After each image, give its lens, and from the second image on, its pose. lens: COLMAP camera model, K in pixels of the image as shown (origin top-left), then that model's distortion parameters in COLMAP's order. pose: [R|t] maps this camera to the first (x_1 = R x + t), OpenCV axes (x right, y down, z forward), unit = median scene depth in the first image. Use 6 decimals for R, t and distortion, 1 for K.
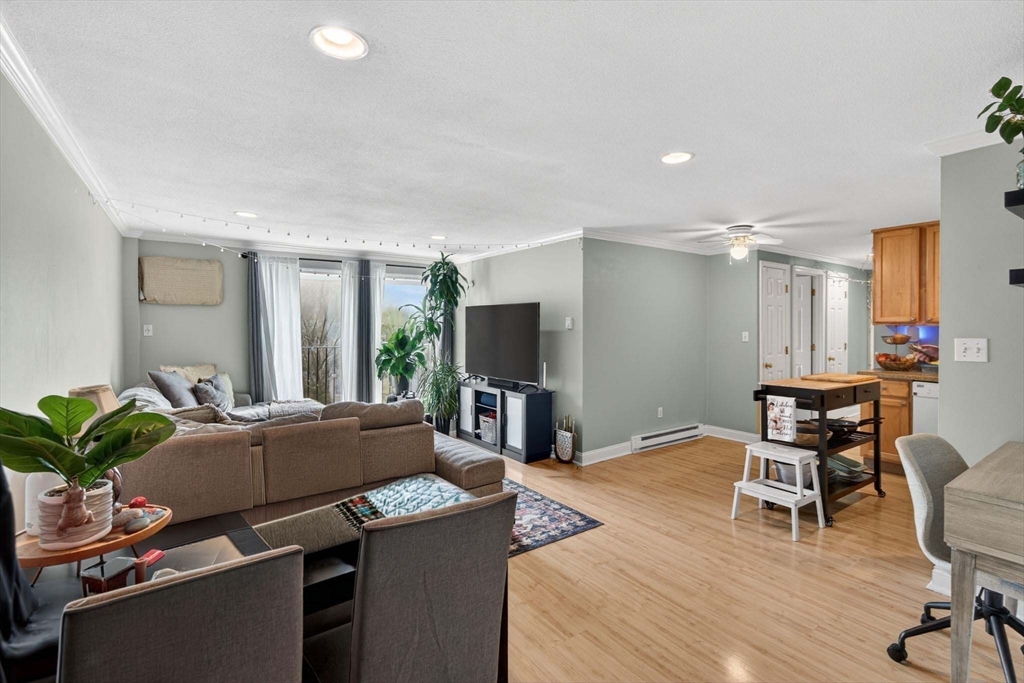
lens RADIAL K [[462.9, 0, 520.6], [0, 462.9, 332.2], [0, 0, 1]] dist [-0.002217, 0.000398]
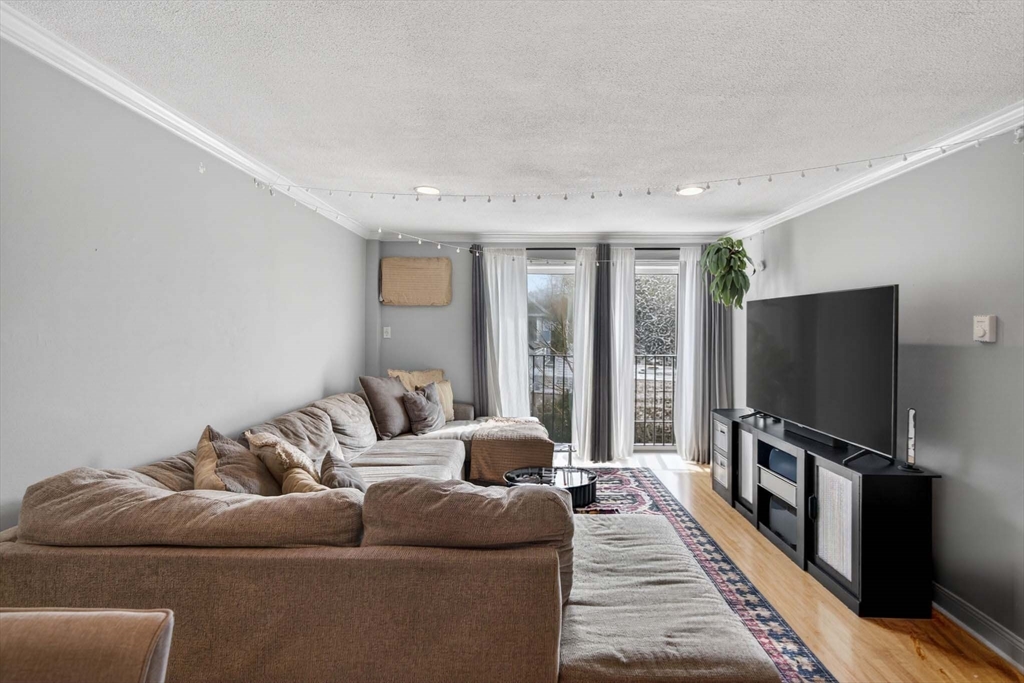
lens RADIAL K [[462.9, 0, 518.7], [0, 462.9, 327.3], [0, 0, 1]] dist [-0.002217, 0.000398]
pose [[0.798631, 0.006729, -0.601784, 0.013617], [-0.019957, 0.999684, -0.015306, -0.005073], [0.601491, 0.024233, 0.798512, 0.357635]]
